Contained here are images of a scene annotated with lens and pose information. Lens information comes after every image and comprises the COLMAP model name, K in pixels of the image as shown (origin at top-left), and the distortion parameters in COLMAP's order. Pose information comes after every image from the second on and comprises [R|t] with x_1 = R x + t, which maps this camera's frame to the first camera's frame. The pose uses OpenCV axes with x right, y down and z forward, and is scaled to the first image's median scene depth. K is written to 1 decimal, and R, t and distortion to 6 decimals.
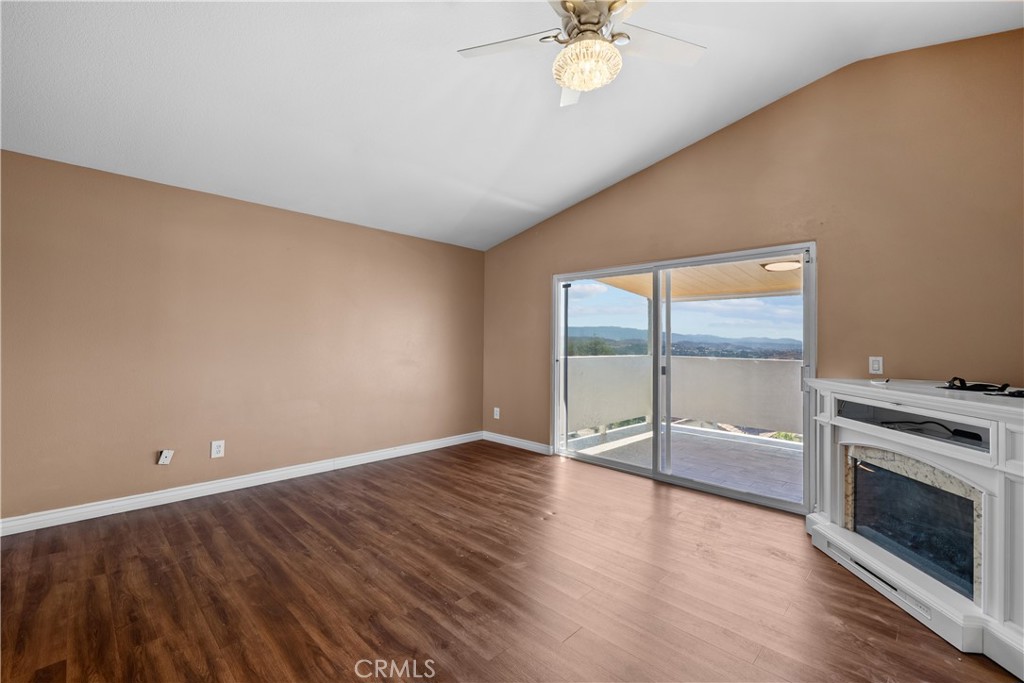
lens RADIAL K [[437.8, 0, 505.2], [0, 437.8, 332.4], [0, 0, 1]] dist [-0.000318, 0.000321]
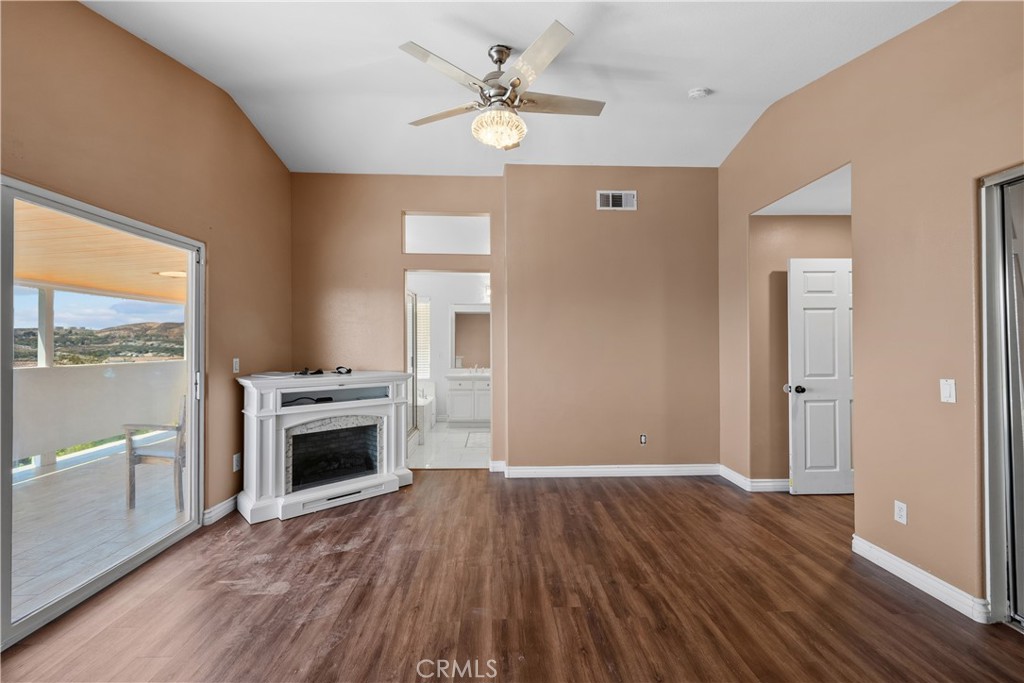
lens RADIAL K [[427.8, 0, 509.3], [0, 427.8, 341.6], [0, 0, 1]] dist [-0.000828, -0.000187]
pose [[-0.729826, -0.005923, 0.683607, -0.506208], [-0.022190, 0.999641, -0.015028, 0.011350], [-0.683272, -0.026137, -0.729696, 1.399965]]
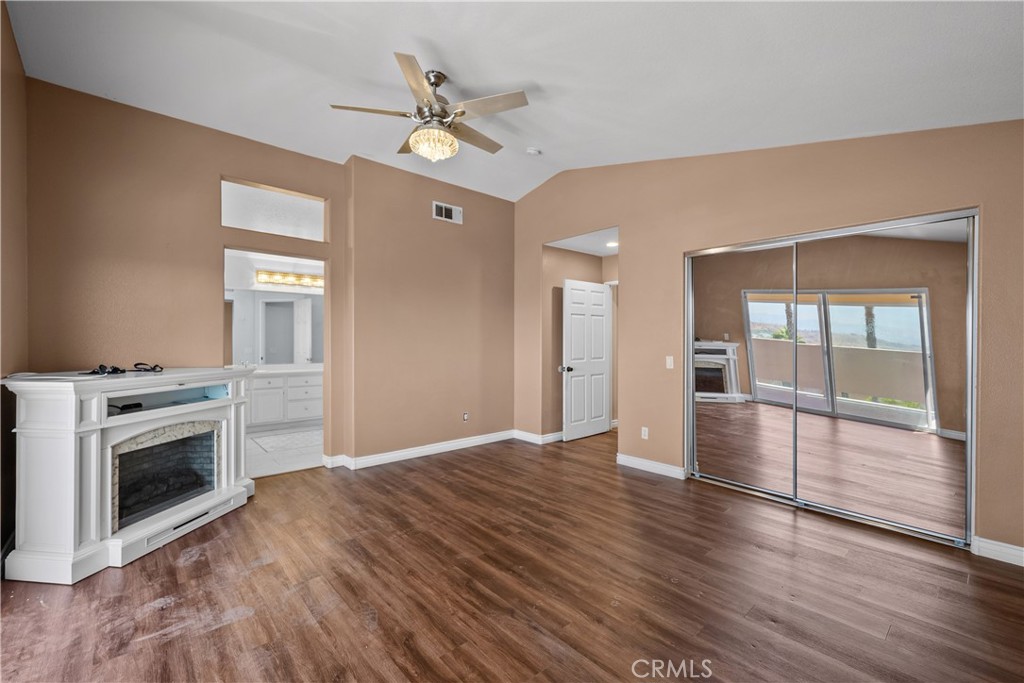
lens RADIAL K [[430.6, 0, 508.5], [0, 430.6, 340.8], [0, 0, 1]] dist [-0.000832, -0.000229]
pose [[-0.997763, -0.014993, 0.065152, -0.115210], [-0.016467, 0.999619, -0.022137, 0.038934], [-0.064795, -0.023160, -0.997630, 1.778816]]
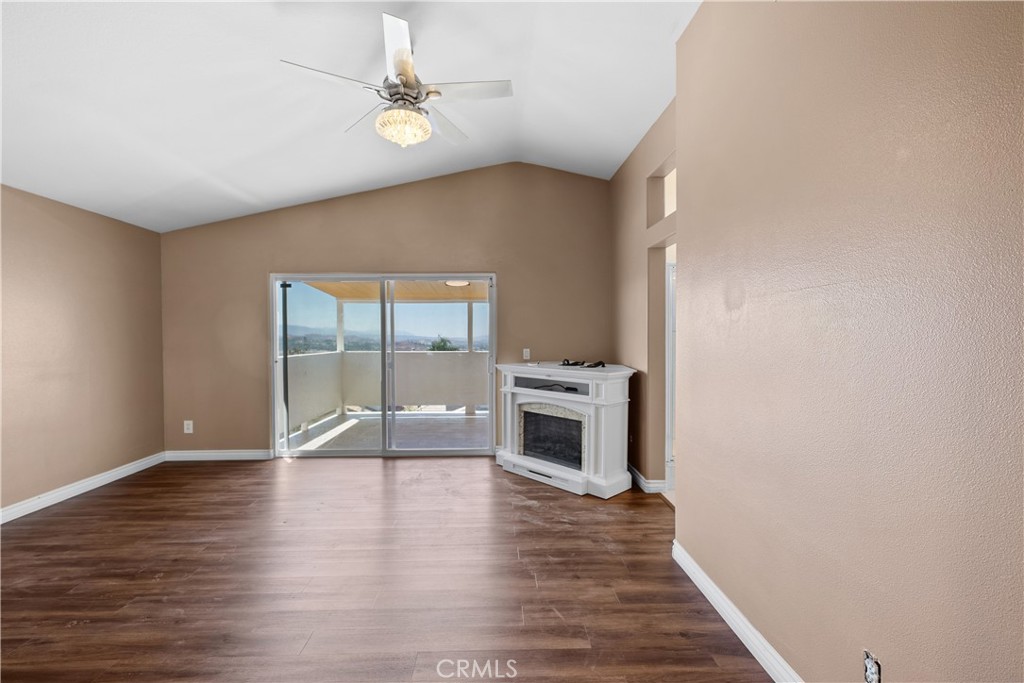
lens RADIAL K [[430.6, 0, 508.5], [0, 430.6, 340.8], [0, 0, 1]] dist [-0.000832, -0.000229]
pose [[0.684675, -0.021942, 0.728518, -0.393225], [-0.004168, 0.999413, 0.034018, -0.030307], [-0.728837, -0.026327, 0.684181, -0.058108]]
